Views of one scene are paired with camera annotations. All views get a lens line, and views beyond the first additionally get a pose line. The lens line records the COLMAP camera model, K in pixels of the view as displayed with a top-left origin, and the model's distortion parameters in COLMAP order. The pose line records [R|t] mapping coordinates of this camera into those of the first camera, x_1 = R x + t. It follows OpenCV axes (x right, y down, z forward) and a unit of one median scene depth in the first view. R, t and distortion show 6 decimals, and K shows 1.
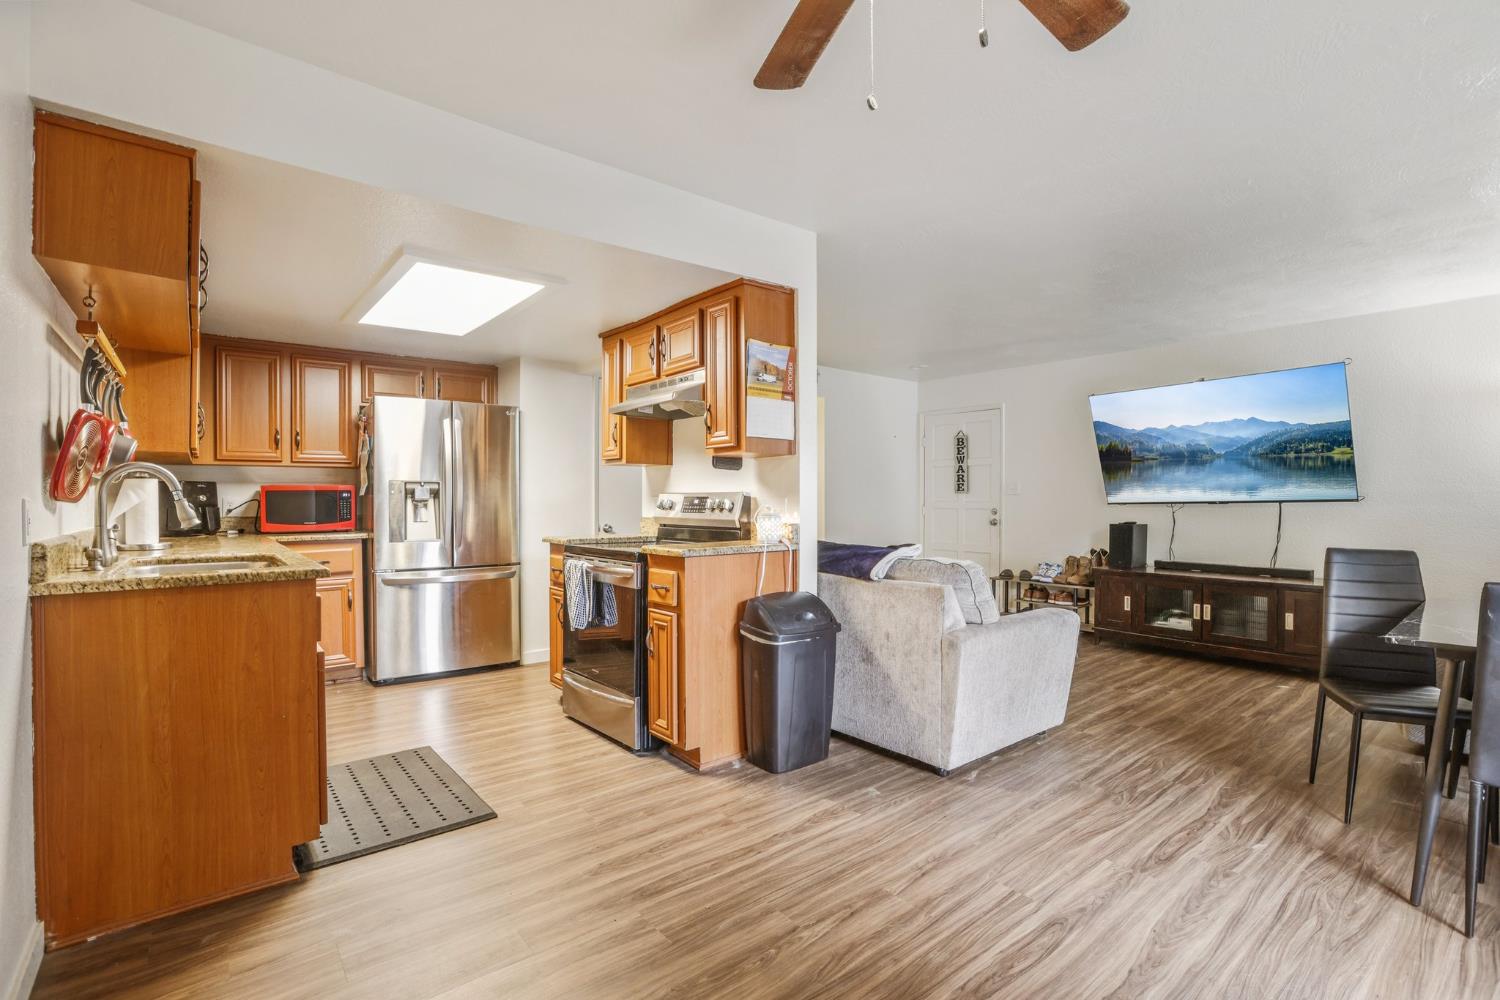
lens RADIAL K [[690.0, 0, 751.1], [0, 690.0, 498.7], [0, 0, 1]] dist [-0.042092, 0.012594]
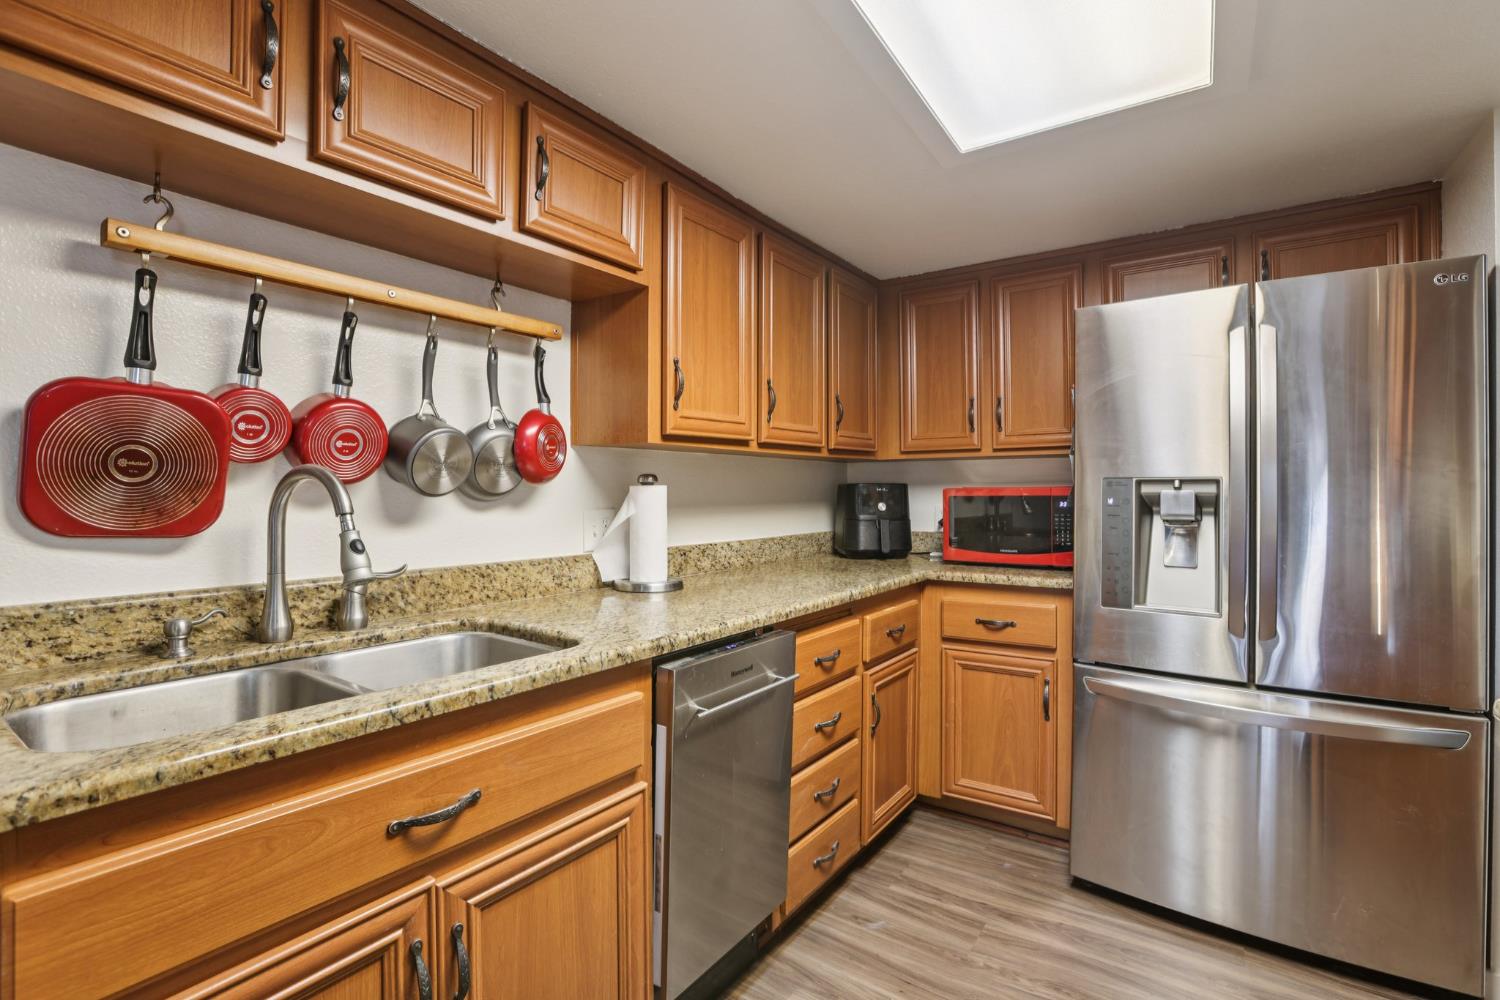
lens RADIAL K [[690.0, 0, 756.8], [0, 690.0, 491.2], [0, 0, 1]] dist [-0.042092, 0.012594]
pose [[0.280906, 0.001835, -0.959734, -0.168624], [-0.001995, 0.999997, 0.001328, -0.021775], [0.959733, 0.001542, 0.280909, 0.786516]]
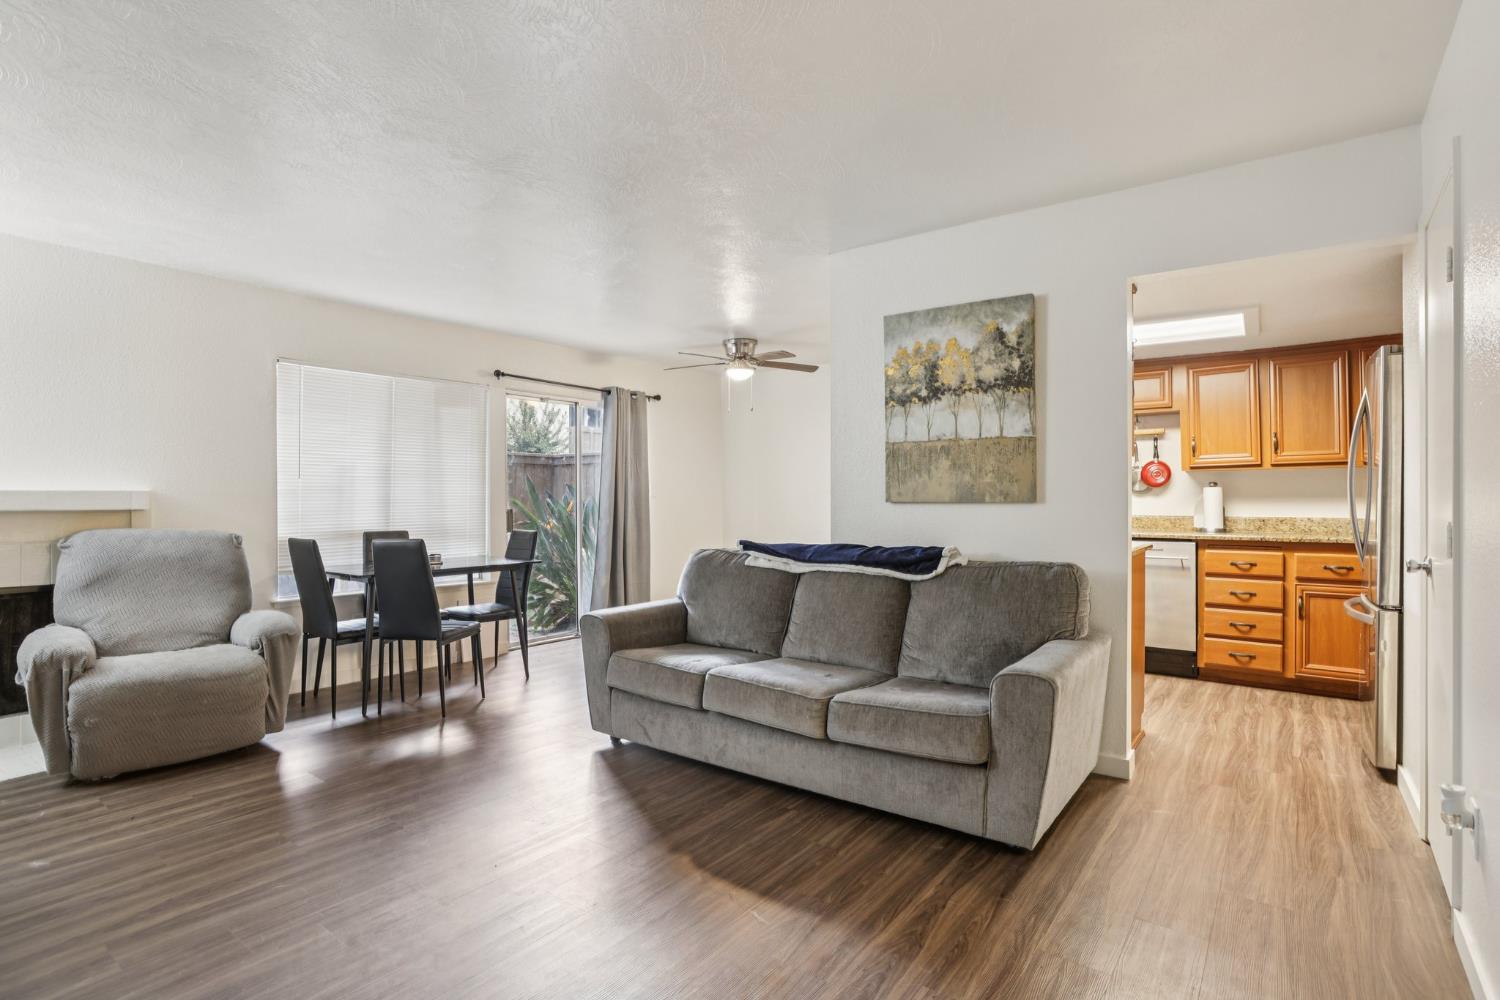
lens RADIAL K [[742.5, 0, 752.5], [0, 742.5, 497.3], [0, 0, 1]] dist [-0.033417, 0.006655]
pose [[-0.971443, 0.000768, -0.237271, 0.489499], [0.002317, 0.999978, -0.006248, 0.002047], [0.237261, -0.006620, -0.971423, 2.099272]]
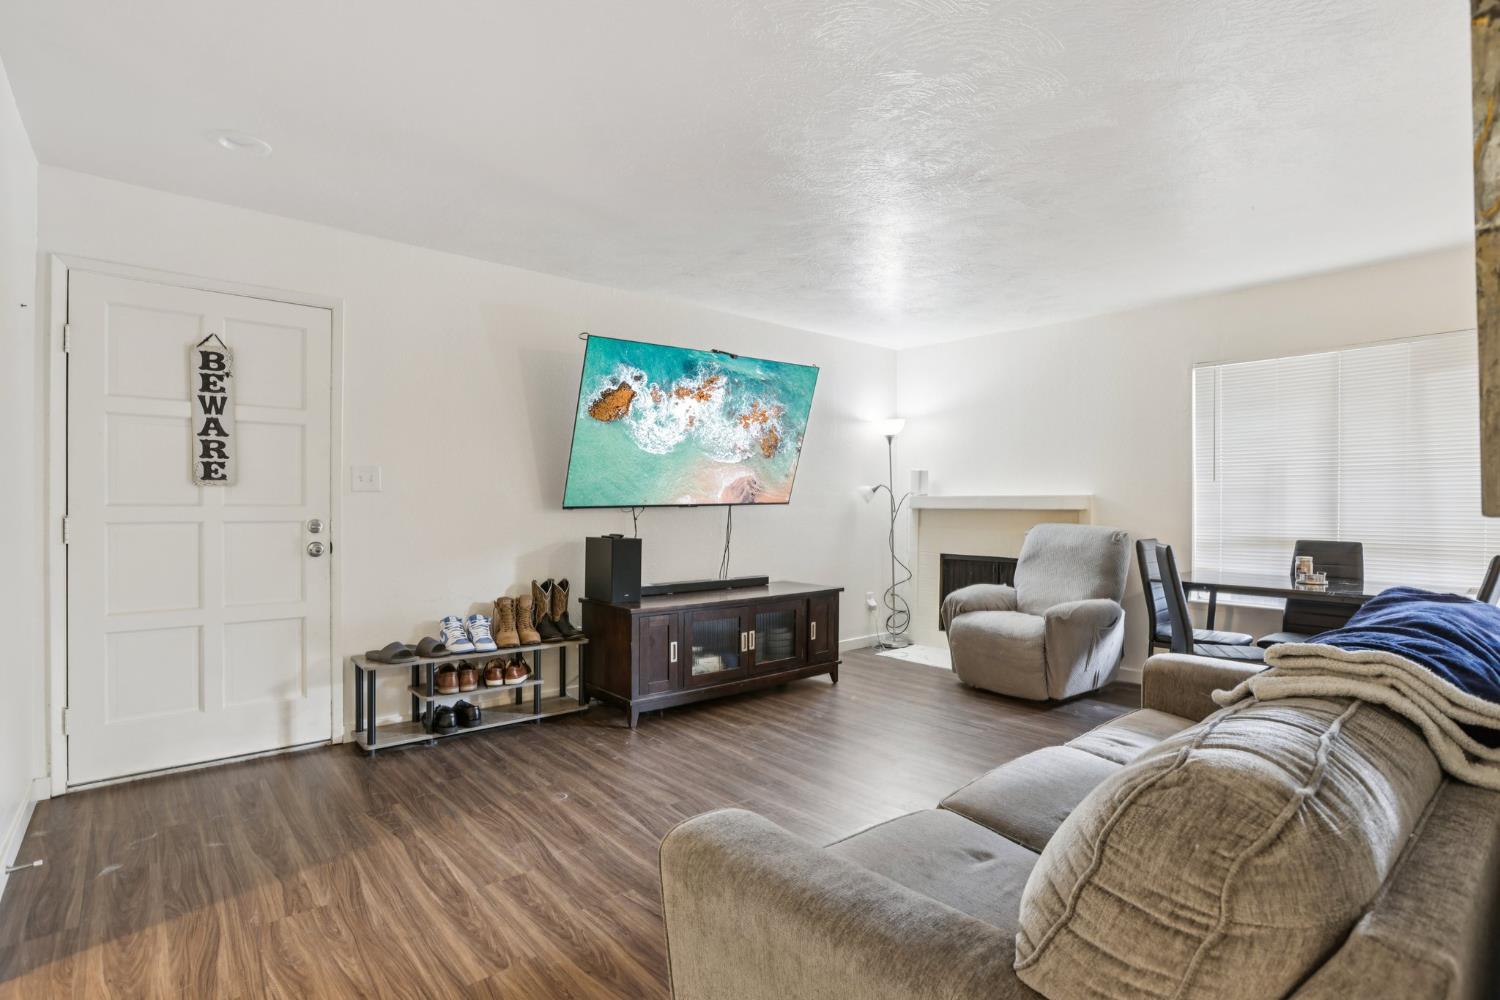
lens RADIAL K [[734.5, 0, 753.8], [0, 734.5, 501.2], [0, 0, 1]] dist [-0.045752, 0.010512]
pose [[-0.022658, 0.000381, 0.999743, -0.312057], [-0.005945, 0.999982, -0.000516, -0.000104], [-0.999726, -0.005955, -0.022655, 1.462506]]
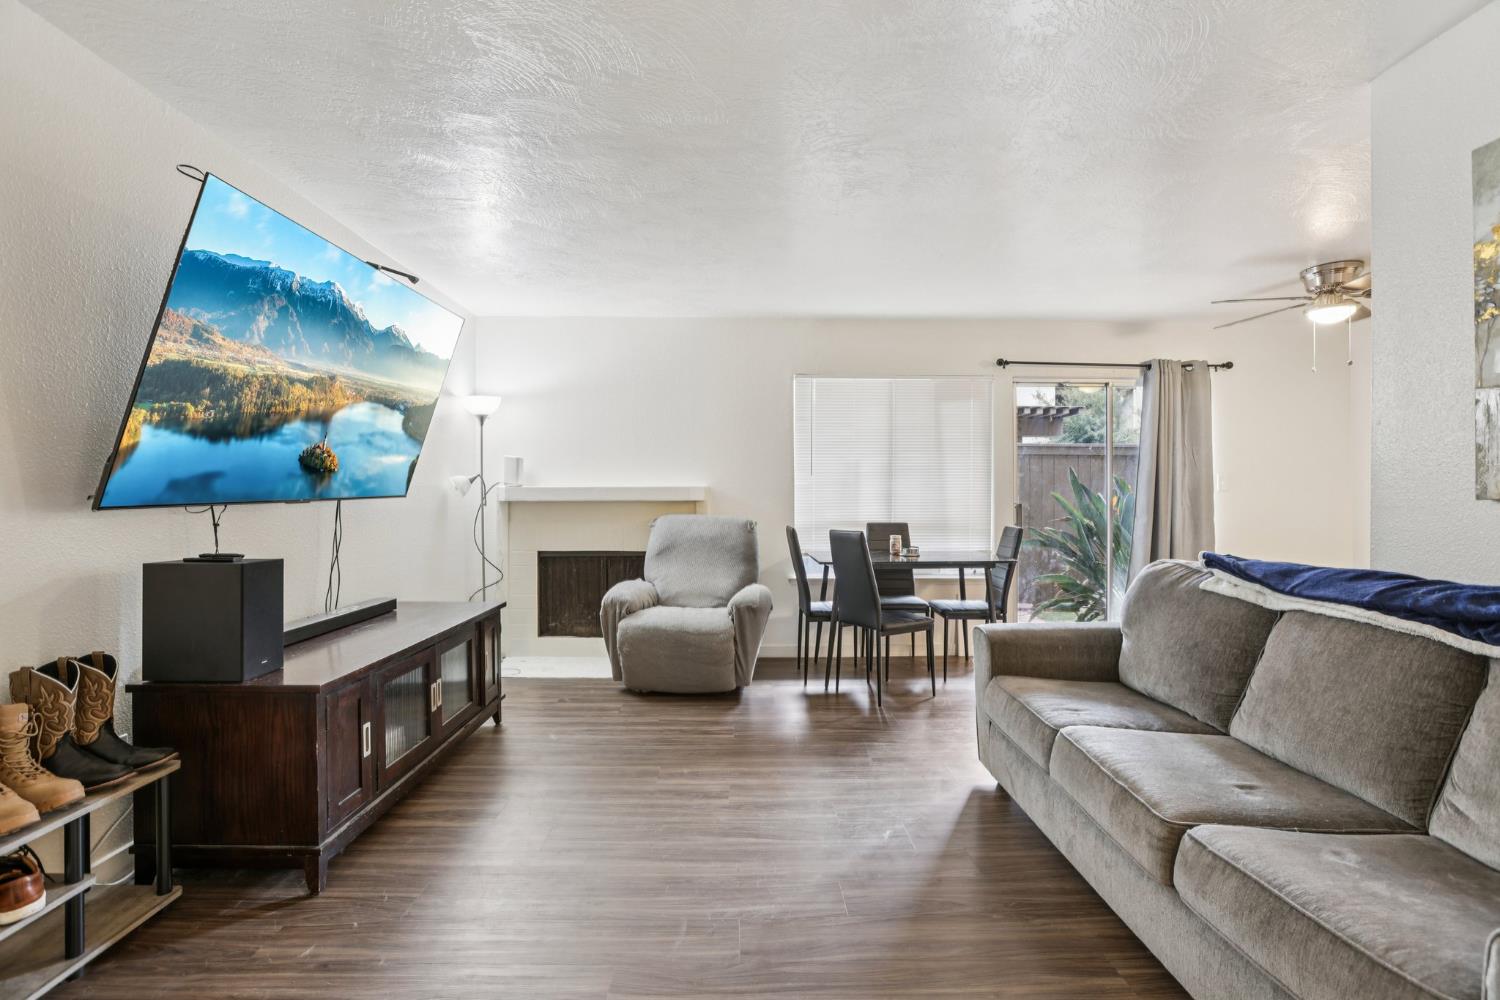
lens RADIAL K [[690.0, 0, 749.0], [0, 690.0, 497.1], [0, 0, 1]] dist [-0.042092, 0.012594]
pose [[-0.785077, -0.002989, 0.619390, 0.161681], [-0.002872, 0.999995, 0.001185, 0.002274], [-0.619391, -0.000849, -0.785082, 1.850714]]
